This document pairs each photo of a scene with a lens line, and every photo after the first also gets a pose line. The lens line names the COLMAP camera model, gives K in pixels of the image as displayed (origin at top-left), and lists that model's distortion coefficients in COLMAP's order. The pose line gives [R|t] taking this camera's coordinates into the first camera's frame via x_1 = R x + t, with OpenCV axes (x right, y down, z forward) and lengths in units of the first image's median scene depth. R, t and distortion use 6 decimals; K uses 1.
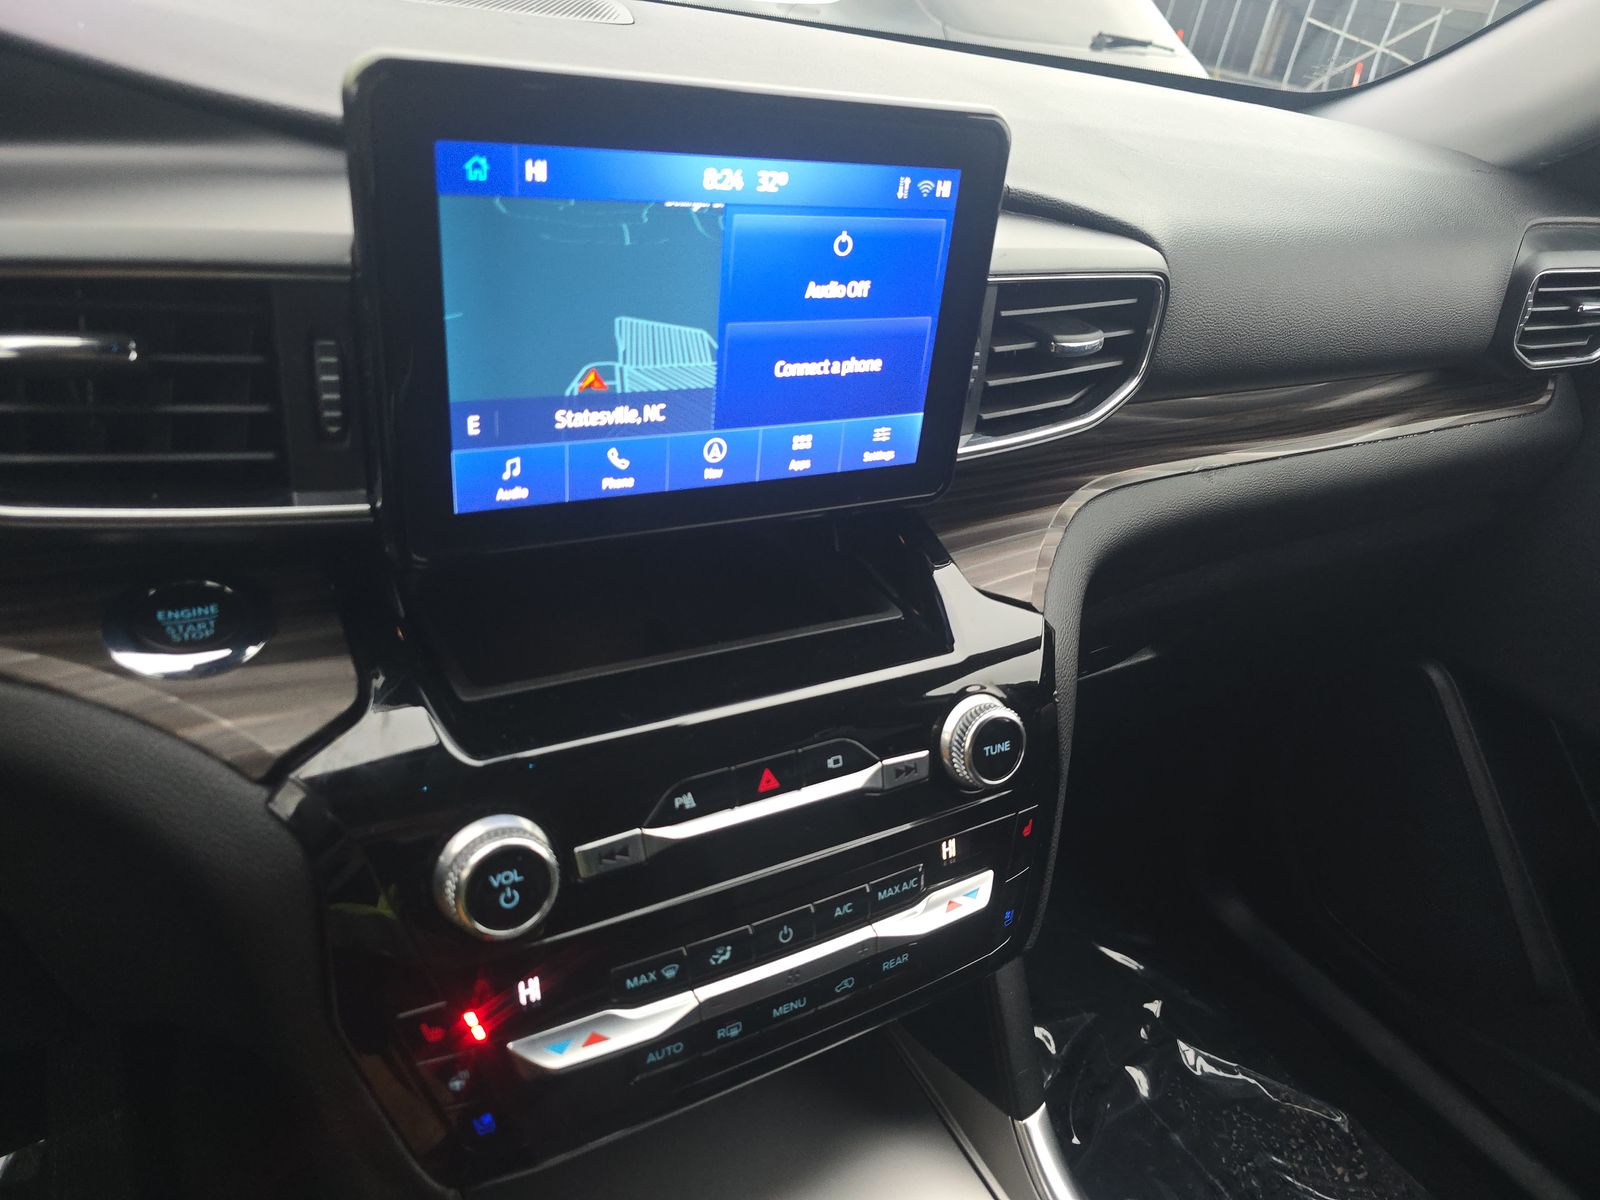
lens RADIAL K [[1055.5, 0, 800.0], [0, 1055.5, 600.0], [0, 0, 1]] dist [0.004567, 0.000015]
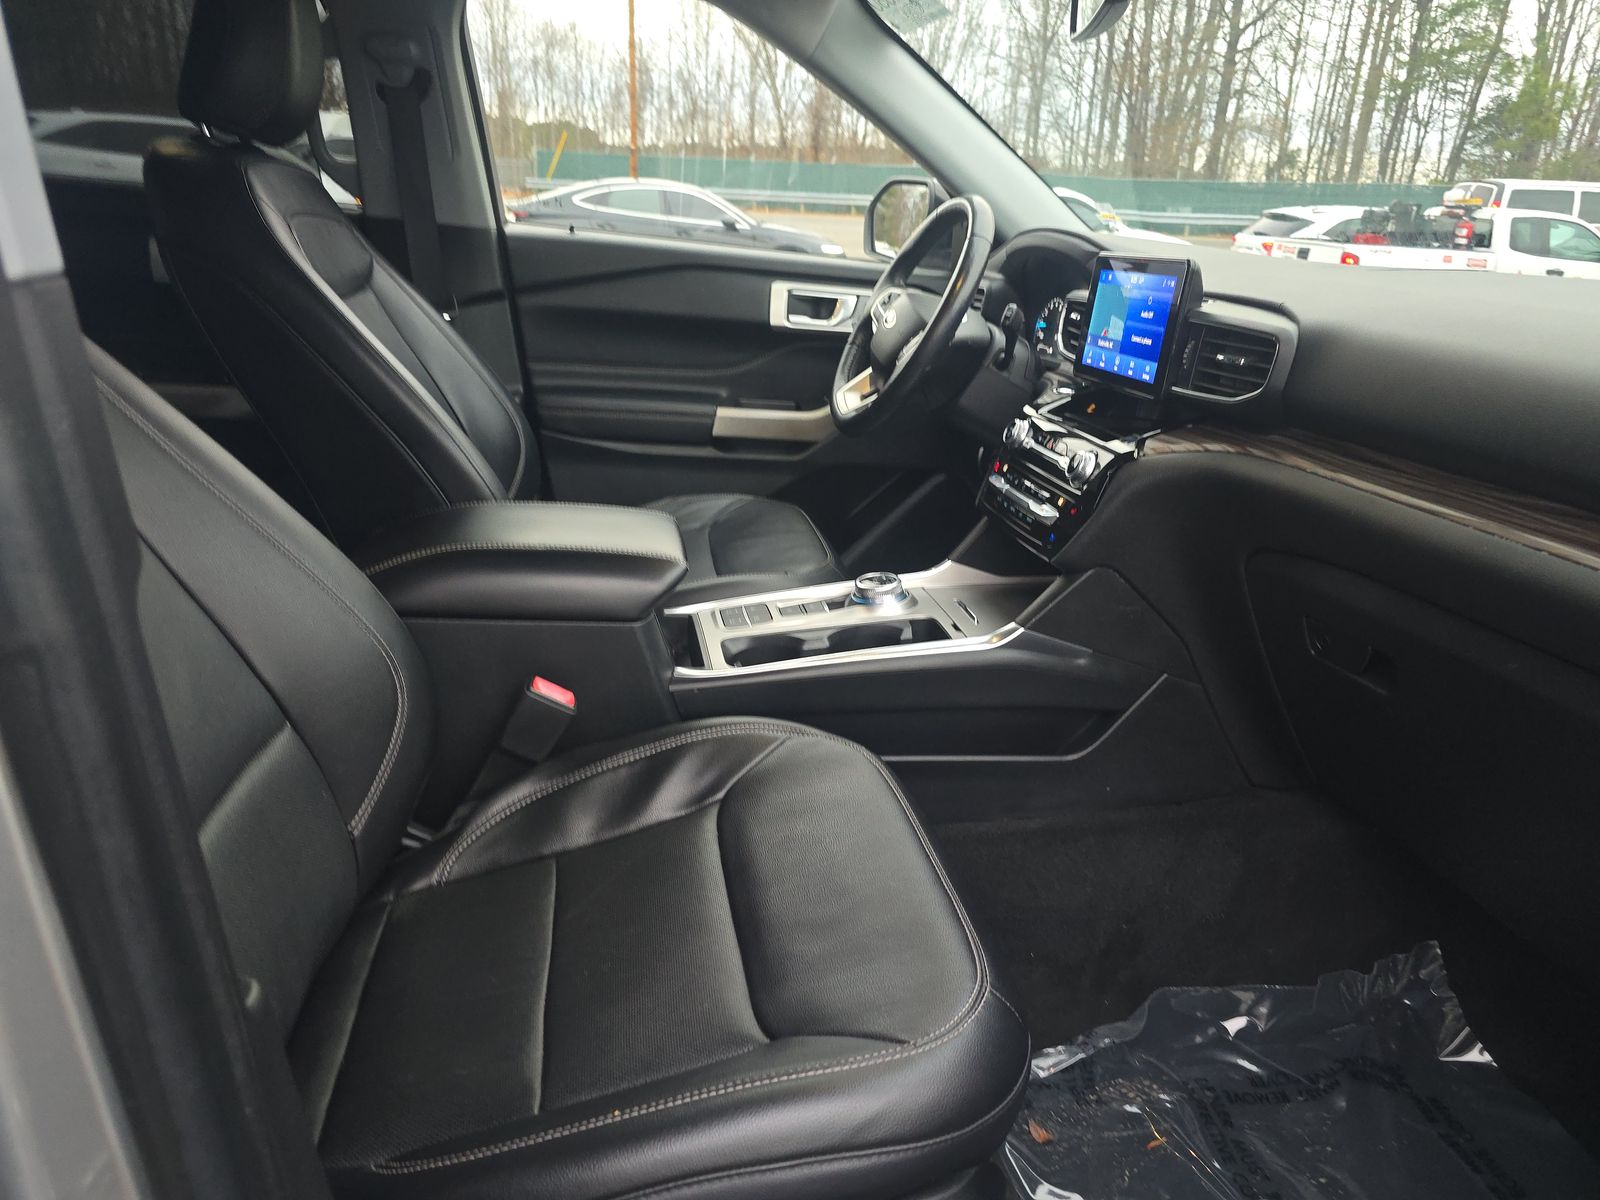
lens RADIAL K [[1055.5, 0, 800.0], [0, 1055.5, 600.0], [0, 0, 1]] dist [0.004567, 0.000015]
pose [[-0.324441, 0.151822, -0.933642, 3.688405], [-0.578765, 0.748847, 0.322893, -0.079877], [0.748177, 0.645119, -0.155088, 1.352338]]
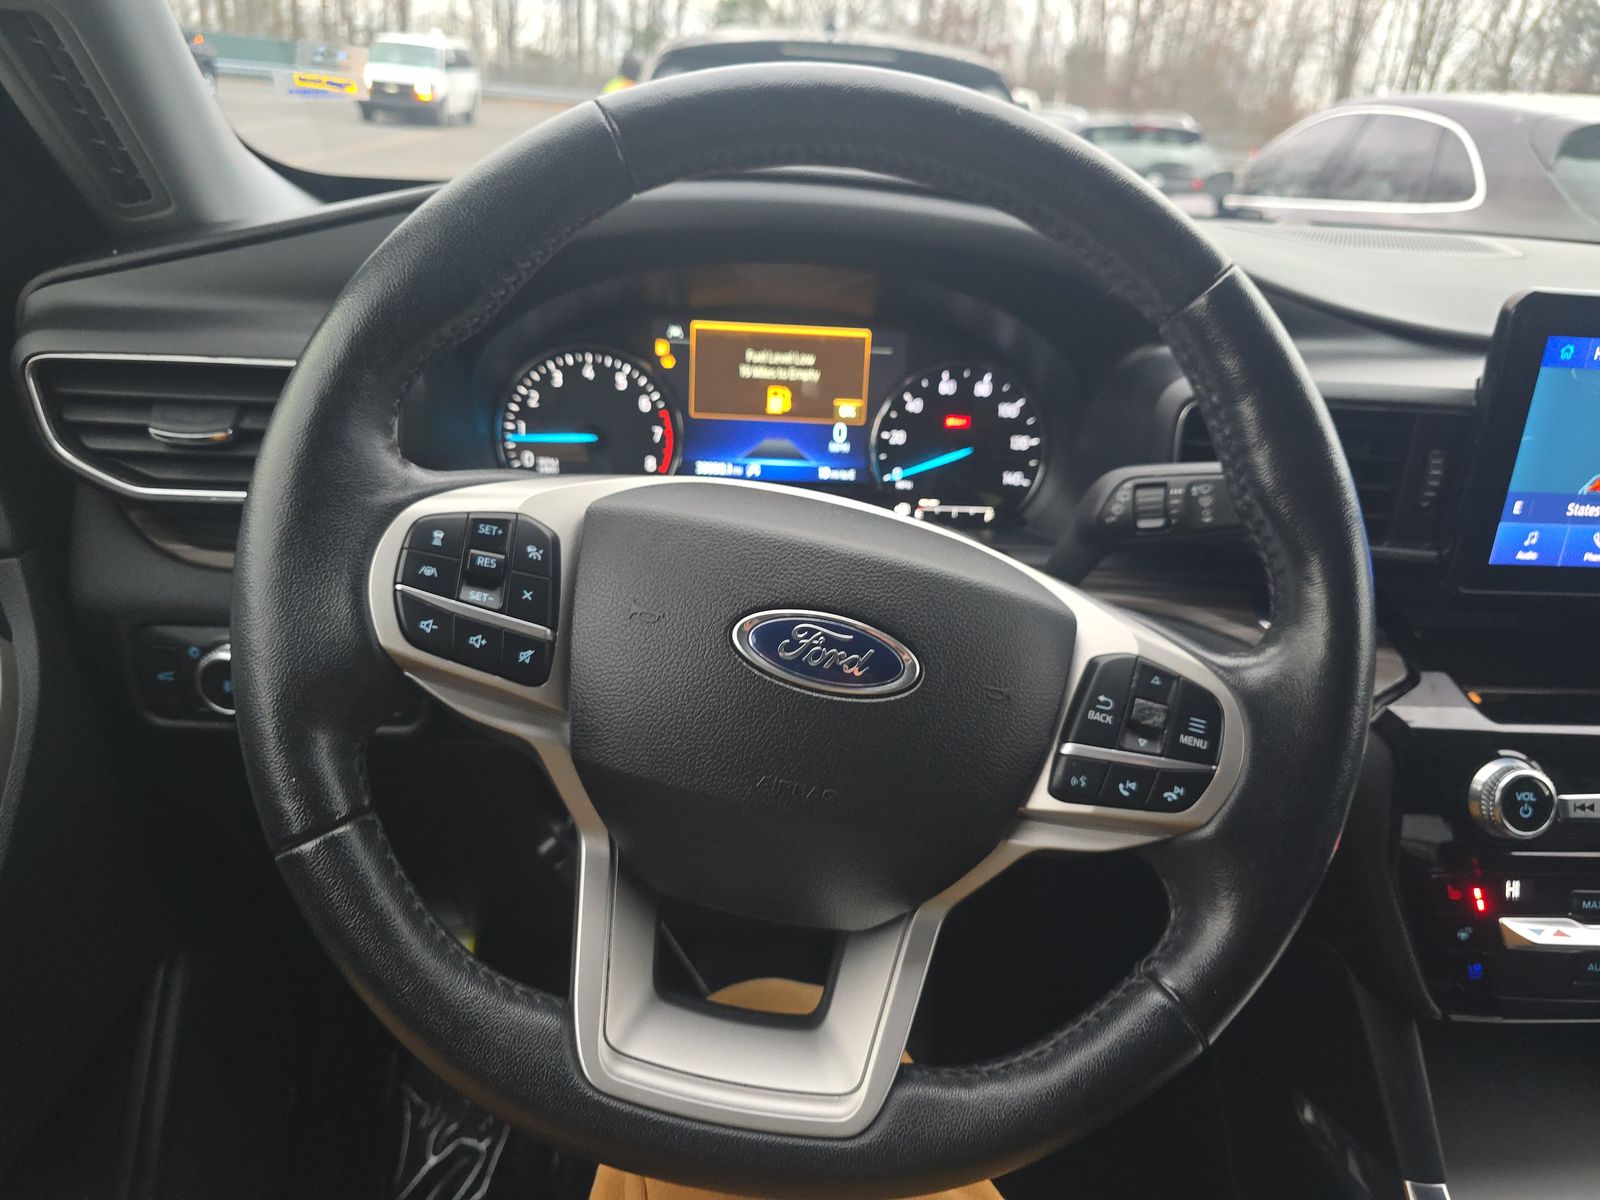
lens RADIAL K [[1061.5, 0, 800.0], [0, 1061.5, 600.0], [0, 0, 1]] dist [-0.023643, -0.004235]
pose [[0.877857, 0.090013, -0.470389, -0.481449], [-0.169643, 0.976940, -0.129648, 0.338658], [0.447872, 0.193611, 0.872884, -0.780560]]
